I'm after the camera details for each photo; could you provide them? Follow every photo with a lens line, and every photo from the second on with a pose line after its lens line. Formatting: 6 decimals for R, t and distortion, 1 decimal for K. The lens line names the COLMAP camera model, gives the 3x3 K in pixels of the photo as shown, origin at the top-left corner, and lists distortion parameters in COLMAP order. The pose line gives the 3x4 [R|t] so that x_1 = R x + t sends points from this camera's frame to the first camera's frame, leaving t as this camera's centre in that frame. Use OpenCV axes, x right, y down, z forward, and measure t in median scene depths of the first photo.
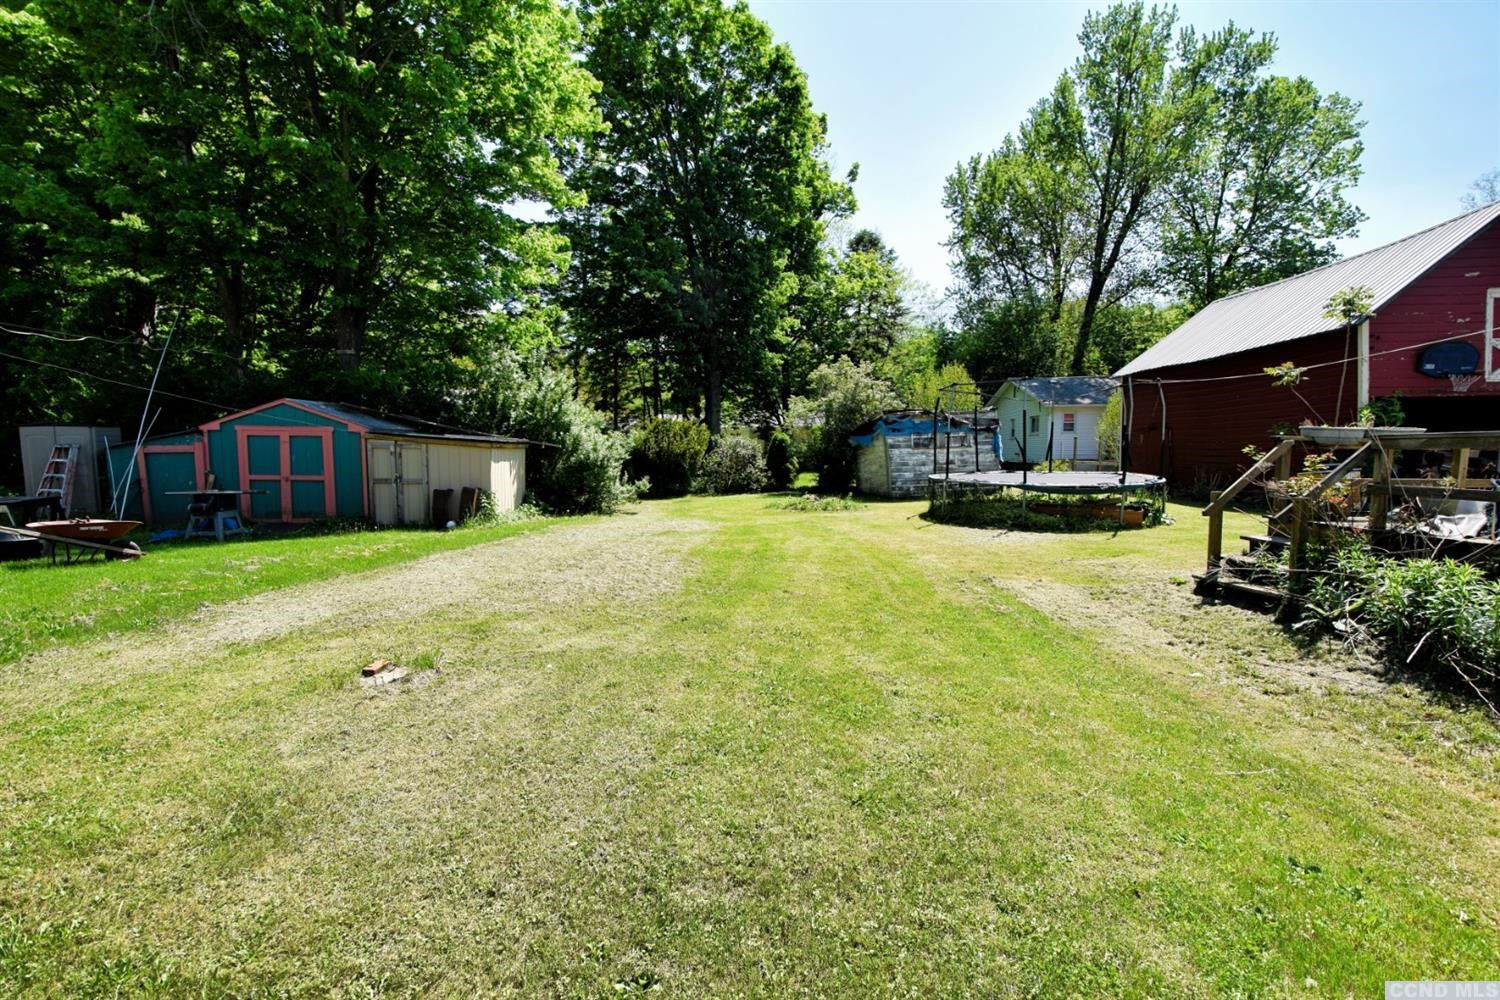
lens RADIAL K [[660.6, 0, 753.3], [0, 660.6, 505.3], [0, 0, 1]] dist [0.007746, -0.011443]
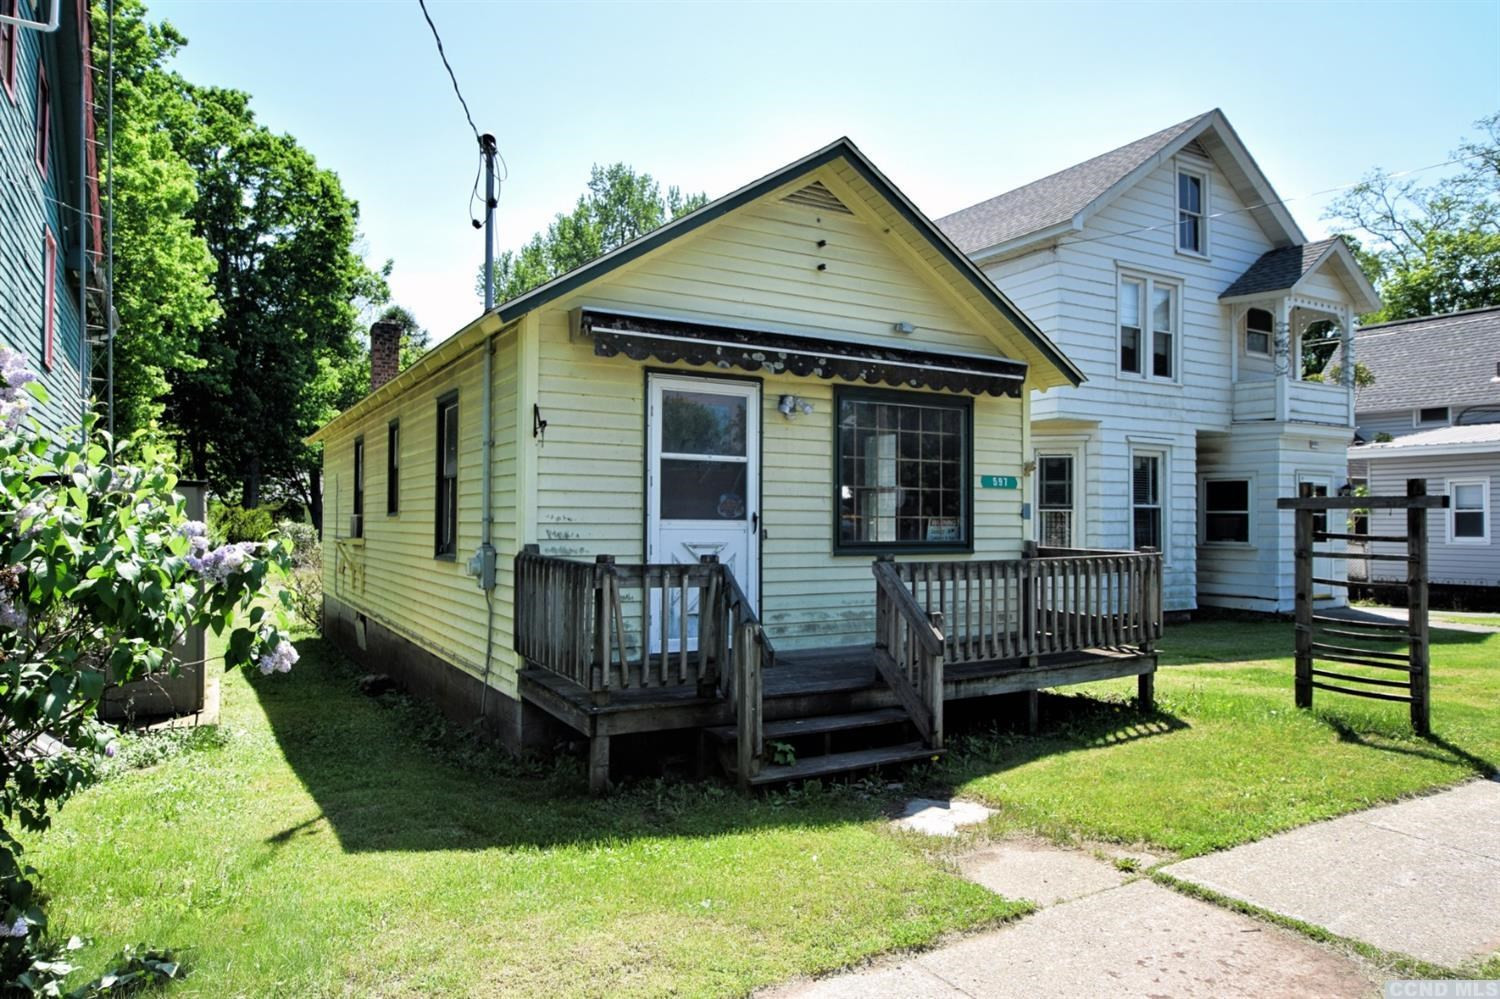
lens RADIAL K [[976.2, 0, 750.0], [0, 976.2, 499.5], [0, 0, 1]] dist [-0.004676, -0.000976]
pose [[0.860109, 0.018183, 0.509786, -0.131691], [0.038098, 0.994284, -0.099743, 0.035132], [-0.508686, 0.105212, 0.854499, -0.553980]]
